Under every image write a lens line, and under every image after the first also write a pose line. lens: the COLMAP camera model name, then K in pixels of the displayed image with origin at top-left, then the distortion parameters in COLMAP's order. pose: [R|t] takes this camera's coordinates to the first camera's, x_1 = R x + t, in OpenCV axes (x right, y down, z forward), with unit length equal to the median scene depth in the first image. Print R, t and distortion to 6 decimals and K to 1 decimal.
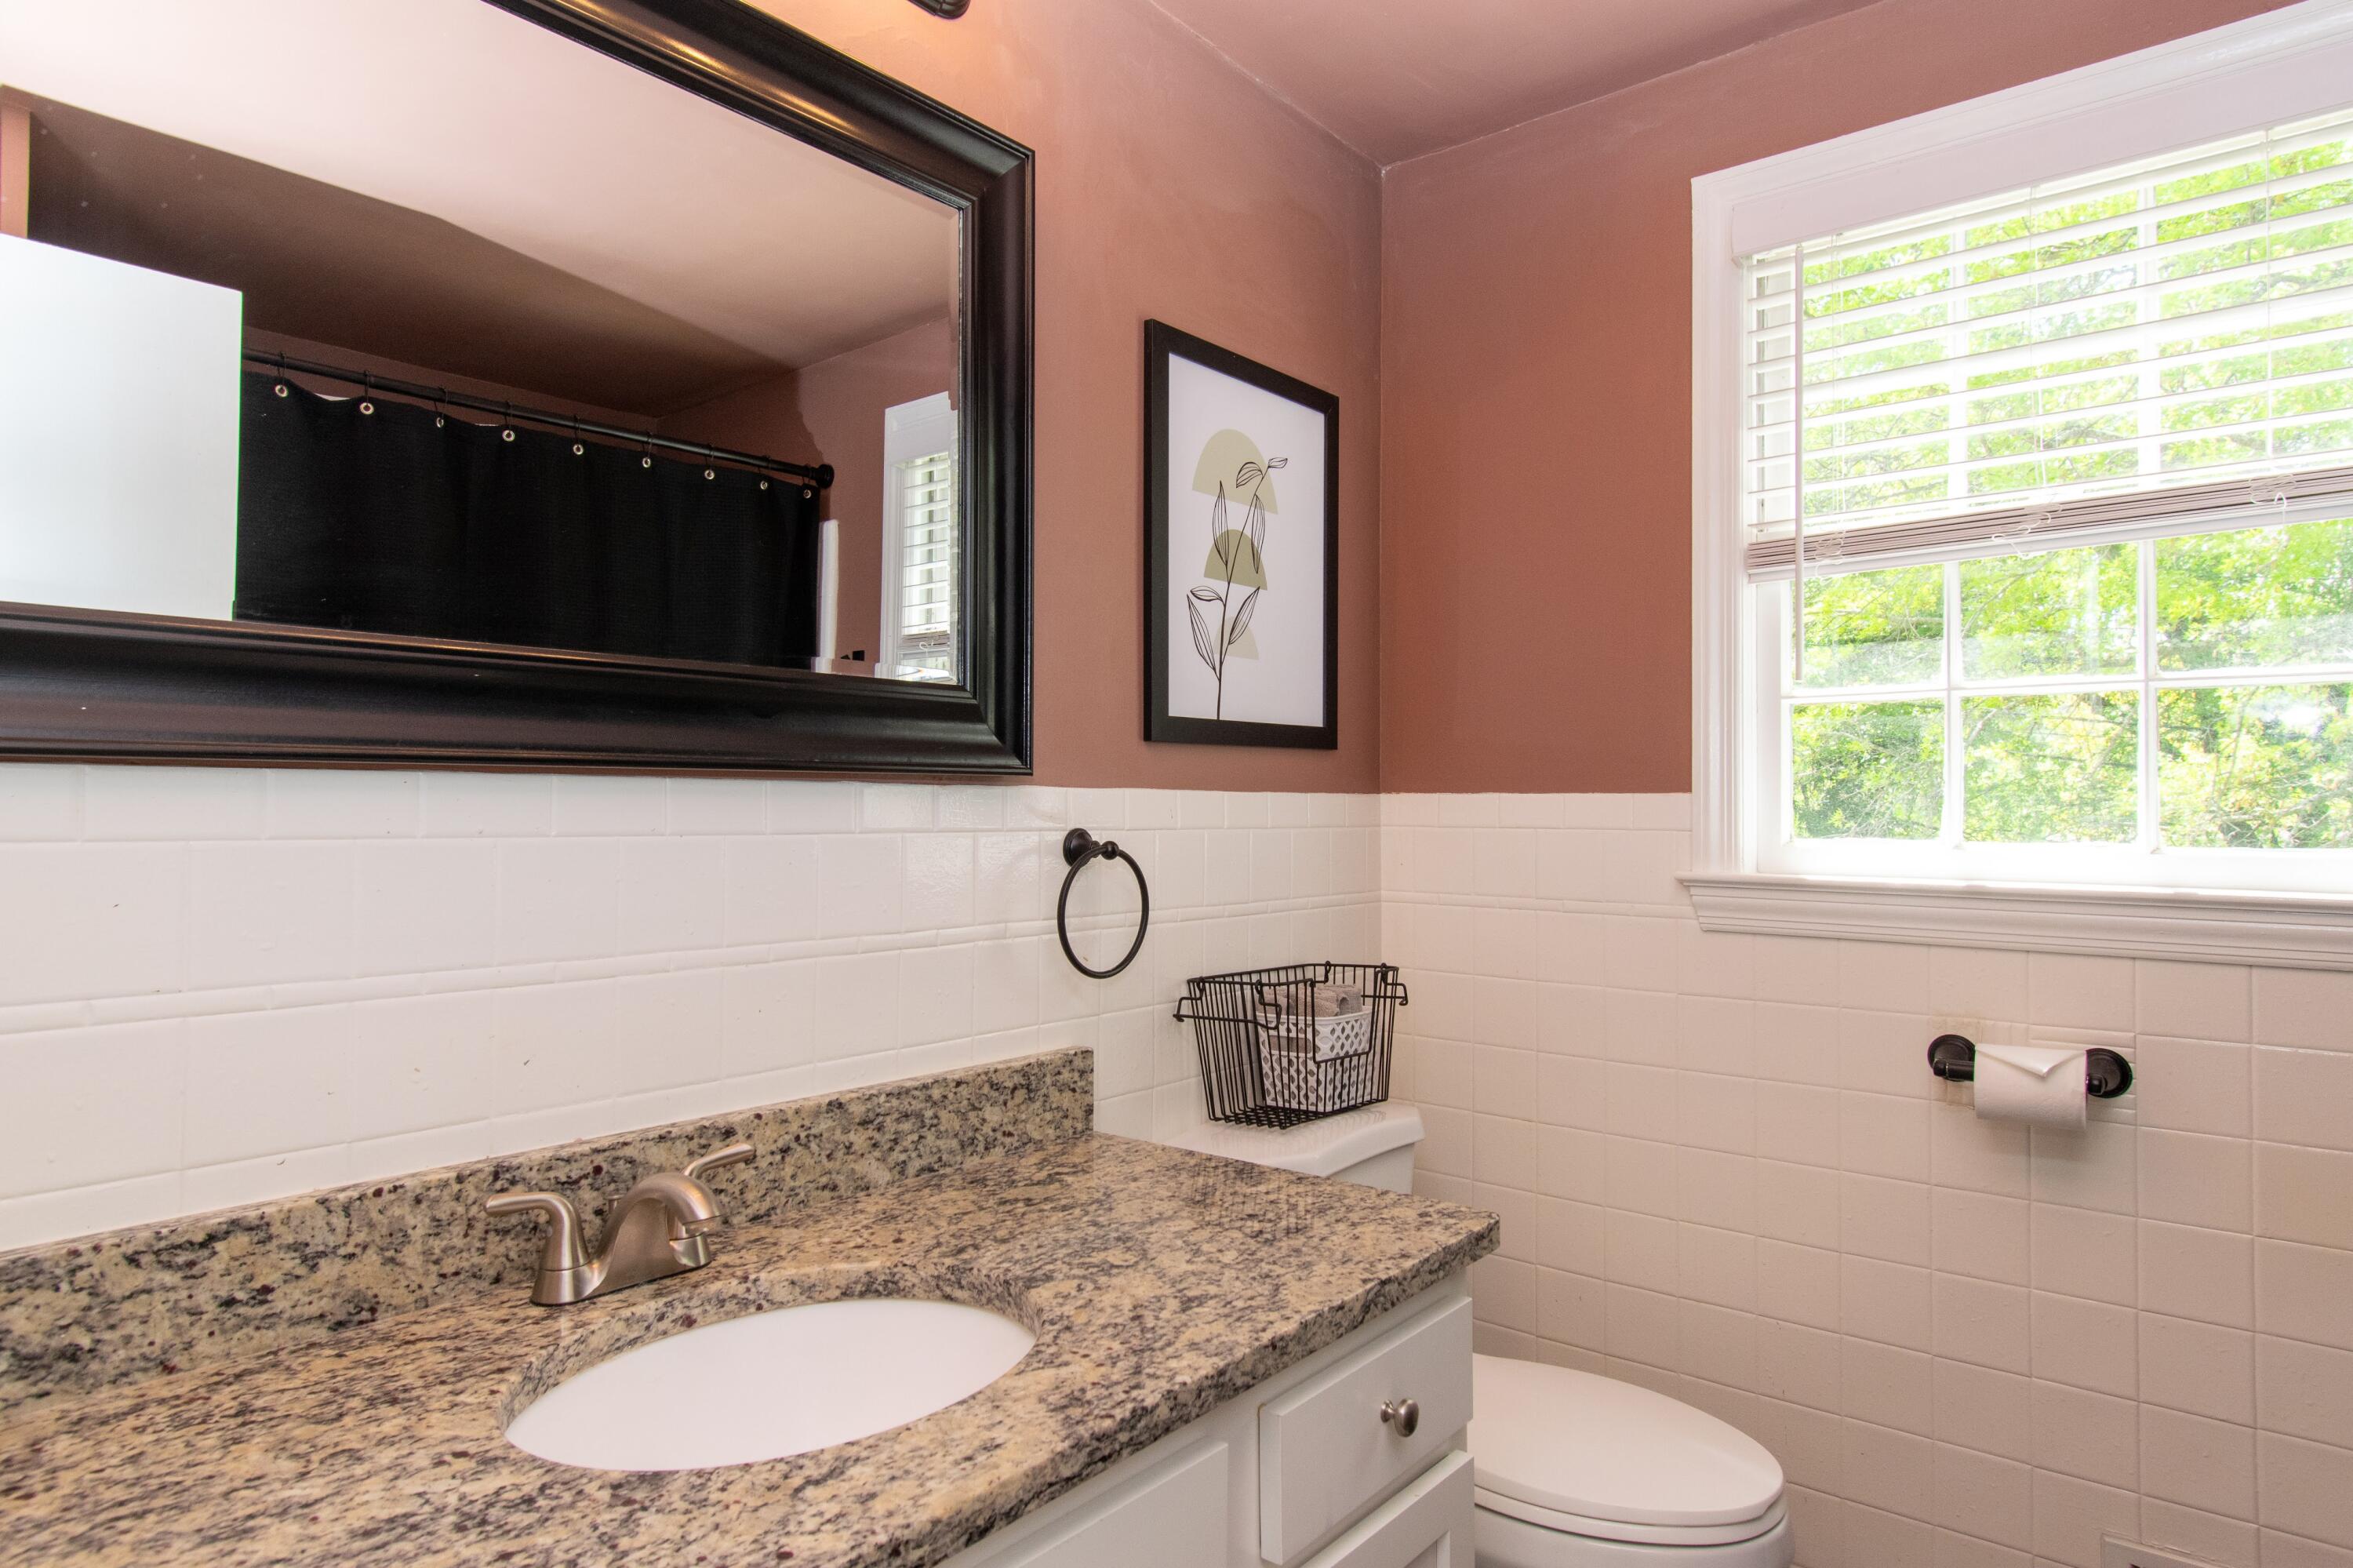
lens RADIAL K [[1367.3, 0, 1179.1], [0, 1367.3, 789.7], [0, 0, 1]] dist [0.000817, -0.007390]
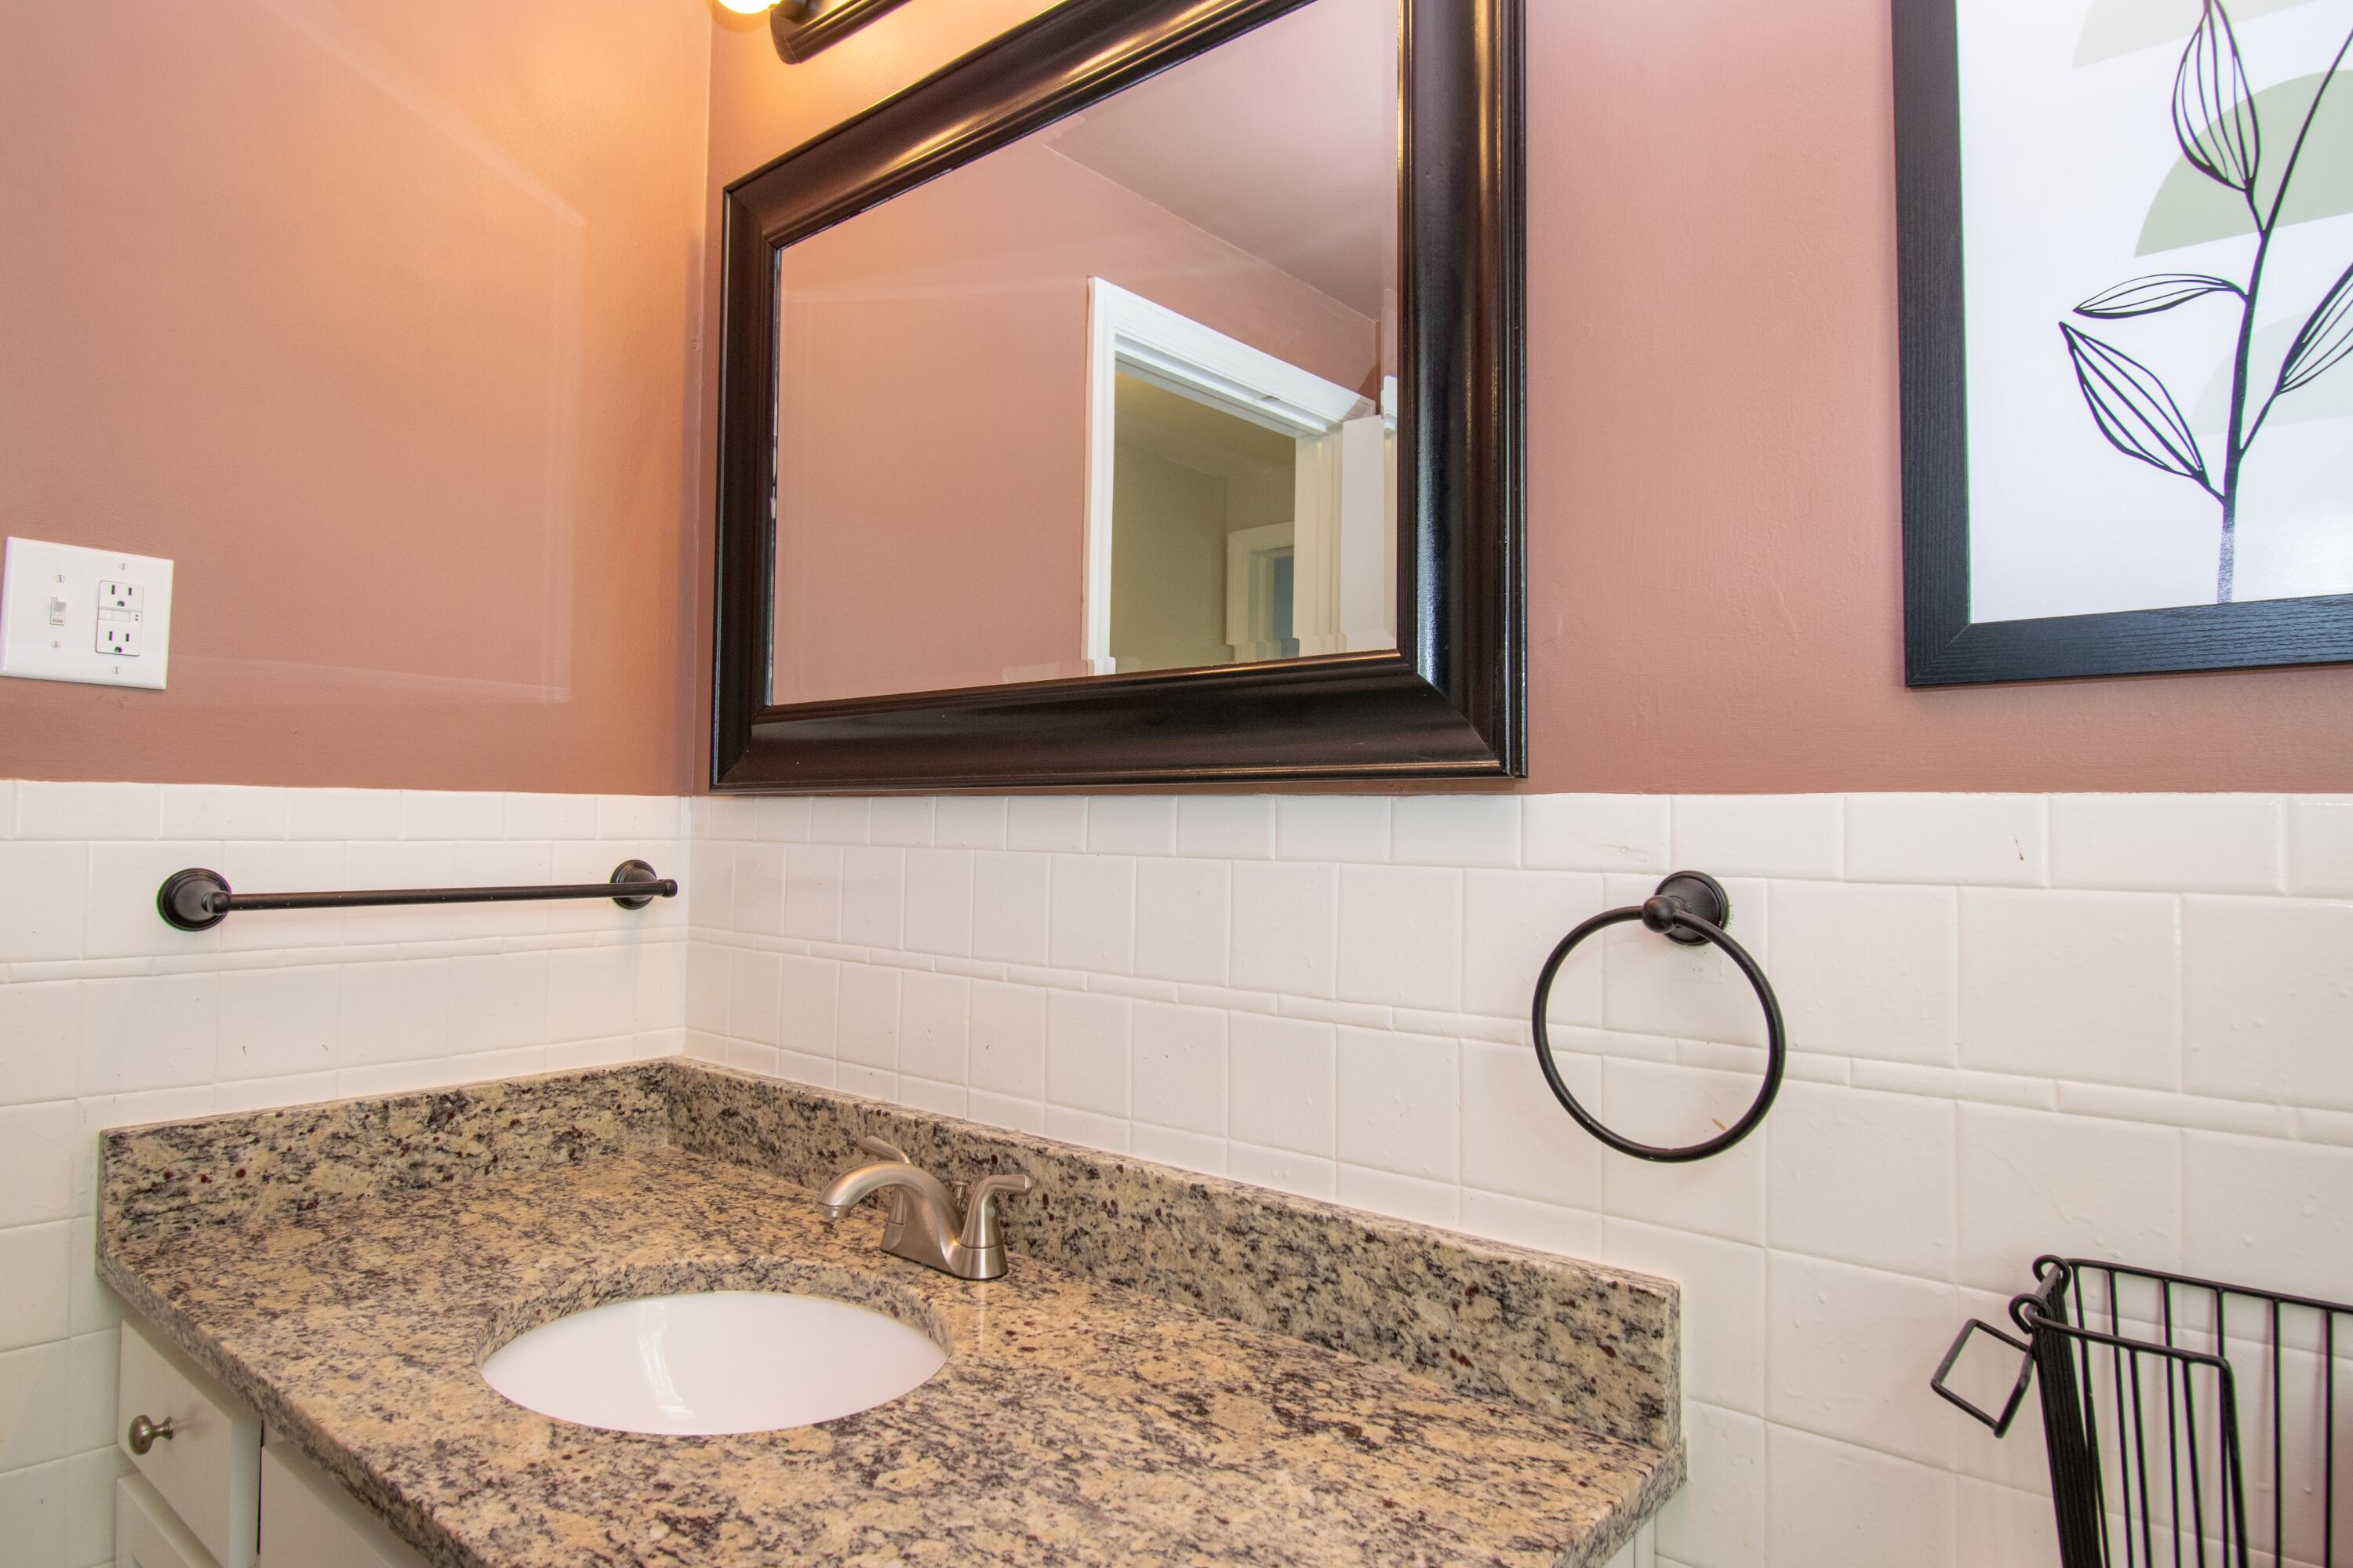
lens RADIAL K [[1367.3, 0, 1180.0], [0, 1367.3, 769.1], [0, 0, 1]] dist [0.000817, -0.007390]
pose [[-0.022421, -0.043575, -0.998799, 0.583538], [0.002590, 0.999044, -0.043644, 0.014916], [0.999745, -0.003566, -0.022287, 1.026102]]
